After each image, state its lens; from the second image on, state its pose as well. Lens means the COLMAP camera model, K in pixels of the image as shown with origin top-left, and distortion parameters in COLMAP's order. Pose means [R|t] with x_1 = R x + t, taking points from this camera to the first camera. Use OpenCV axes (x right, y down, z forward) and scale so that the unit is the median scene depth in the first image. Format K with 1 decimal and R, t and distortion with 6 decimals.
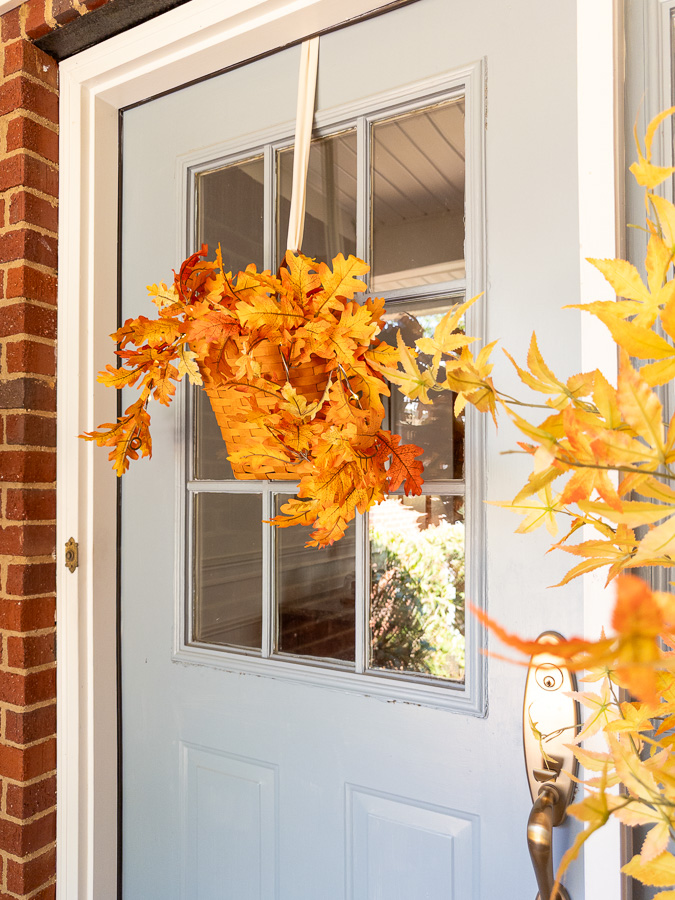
lens RADIAL K [[668.1, 0, 328.5], [0, 668.1, 475.3], [0, 0, 1]] dist [-0.023966, -0.003961]
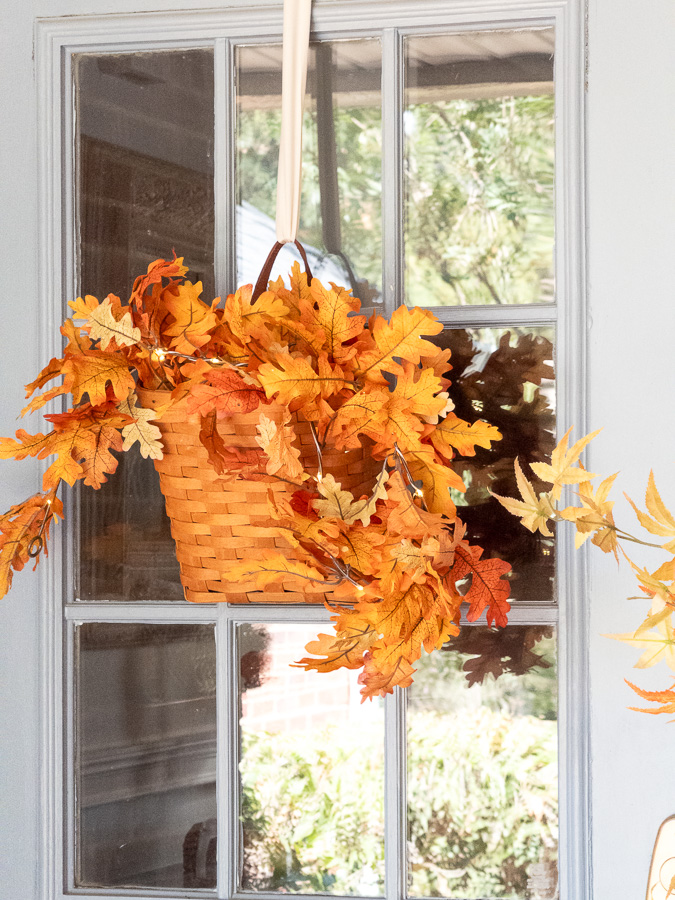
lens RADIAL K [[3133.9, 0, 337.4], [0, 3133.9, 449.1], [0, 0, 1]] dist [0.024833, 0.000000]
pose [[0.981274, -0.000728, 0.192615, -0.708479], [0.004460, 0.999811, -0.018940, -0.100795], [-0.192565, 0.019445, 0.981092, -2.354131]]
